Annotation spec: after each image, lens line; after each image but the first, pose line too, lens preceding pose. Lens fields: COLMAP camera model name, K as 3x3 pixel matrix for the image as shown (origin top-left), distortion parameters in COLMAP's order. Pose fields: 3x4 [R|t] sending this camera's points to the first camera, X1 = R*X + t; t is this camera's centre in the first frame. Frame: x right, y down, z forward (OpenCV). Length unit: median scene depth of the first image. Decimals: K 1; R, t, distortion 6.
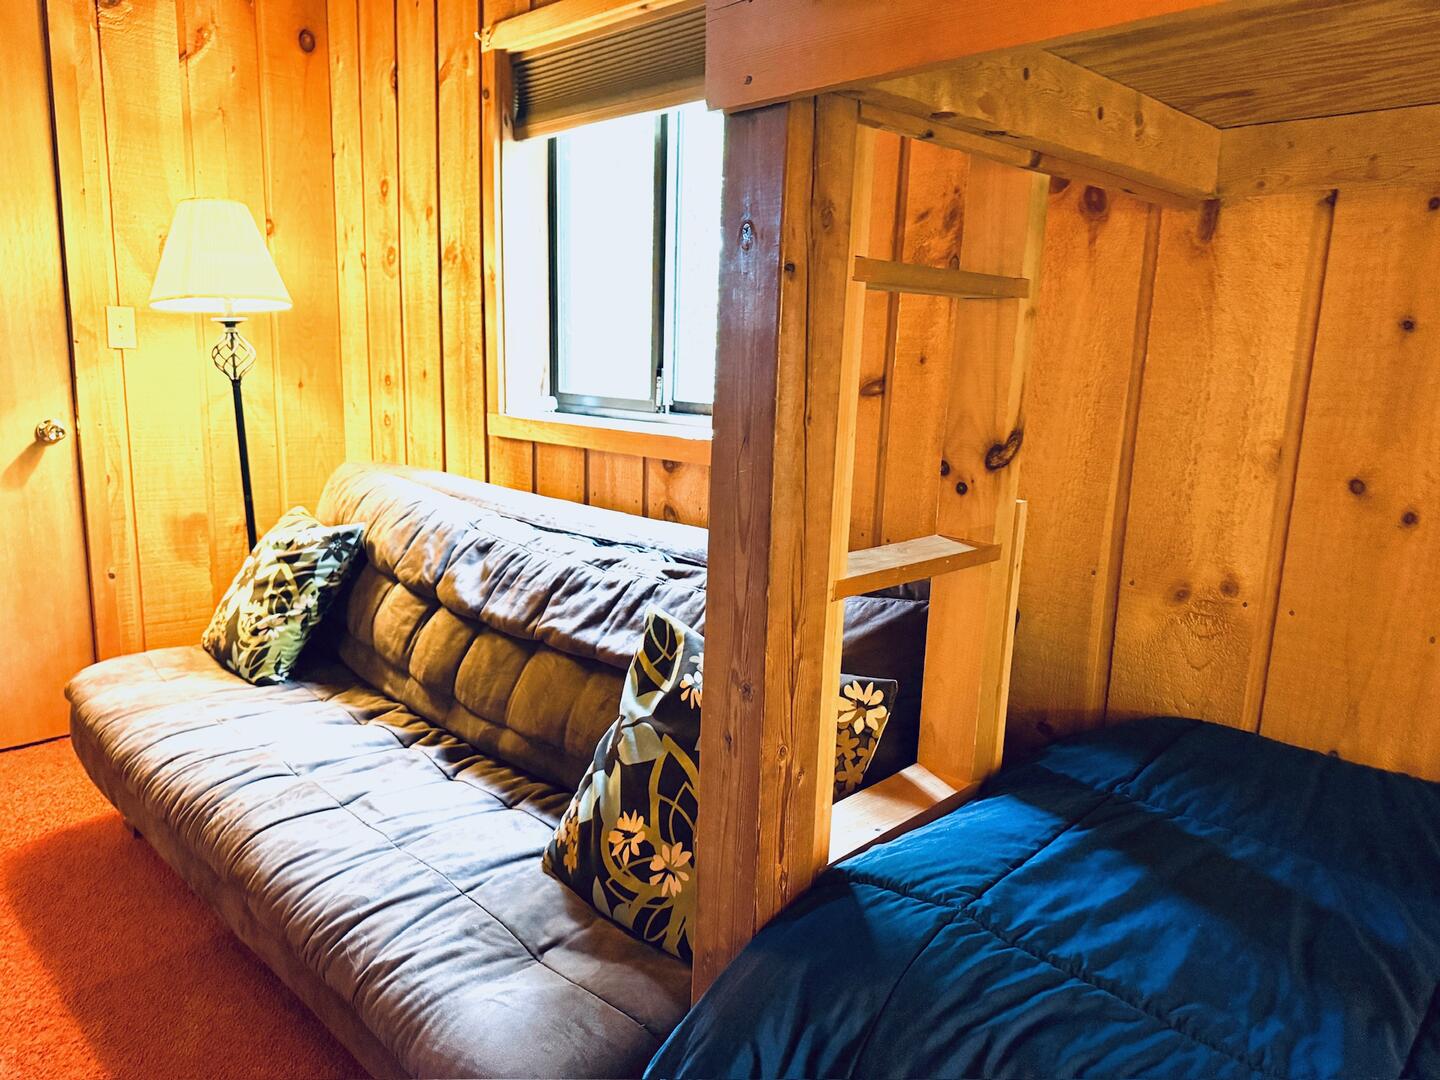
lens RADIAL K [[1021.4, 0, 718.0], [0, 1021.4, 546.2], [0, 0, 1]] dist [0.032705, -0.037751]
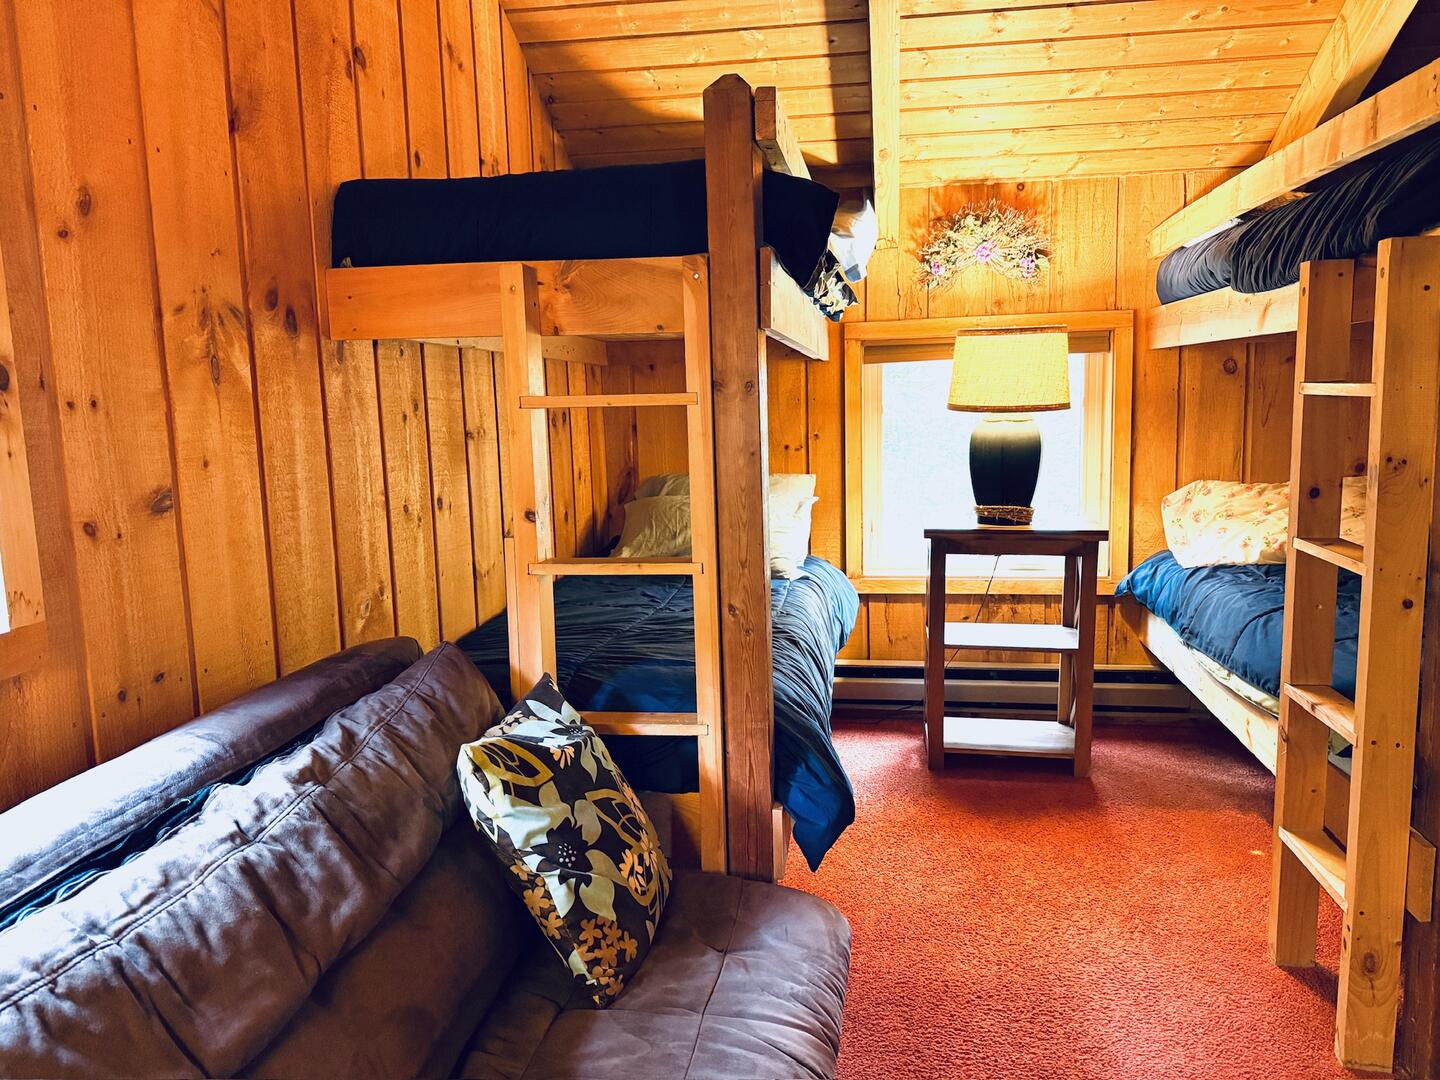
lens RADIAL K [[1021.4, 0, 719.6], [0, 1021.4, 534.5], [0, 0, 1]] dist [0.032705, -0.037751]
pose [[-0.609354, -0.128539, 0.782410, -0.835450], [0.151484, 0.949723, 0.274005, -0.310055], [-0.778293, 0.285488, -0.559246, 1.195202]]
